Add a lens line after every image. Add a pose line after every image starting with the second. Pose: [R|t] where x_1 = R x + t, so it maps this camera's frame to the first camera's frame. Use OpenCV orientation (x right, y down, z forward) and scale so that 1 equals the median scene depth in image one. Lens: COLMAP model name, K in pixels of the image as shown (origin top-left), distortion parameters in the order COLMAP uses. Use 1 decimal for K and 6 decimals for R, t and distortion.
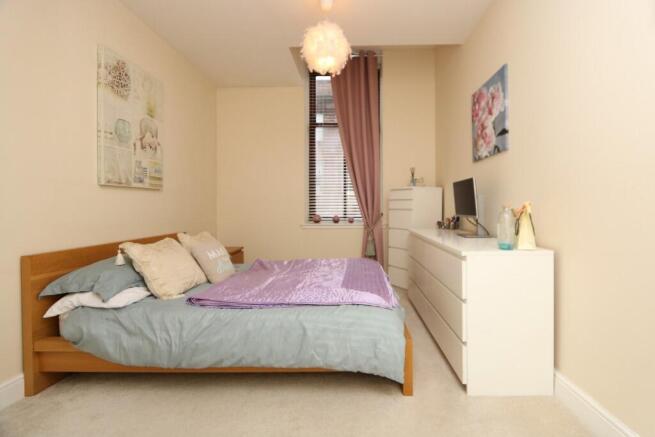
lens RADIAL K [[305.5, 0, 345.6], [0, 305.5, 206.7], [0, 0, 1]] dist [-0.014187, 0.000762]
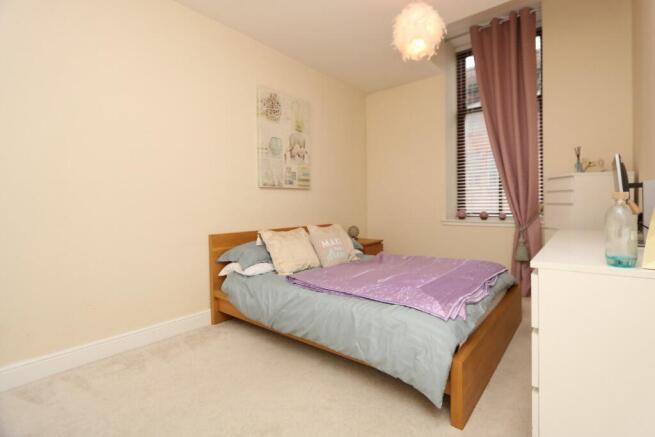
lens RADIAL K [[305.5, 0, 345.6], [0, 305.5, 206.7], [0, 0, 1]] dist [-0.014187, 0.000762]
pose [[0.796782, -0.000215, -0.604267, 0.326347], [0.008639, 0.999902, 0.011035, 0.004501], [0.604206, -0.014013, 0.796705, 0.117163]]
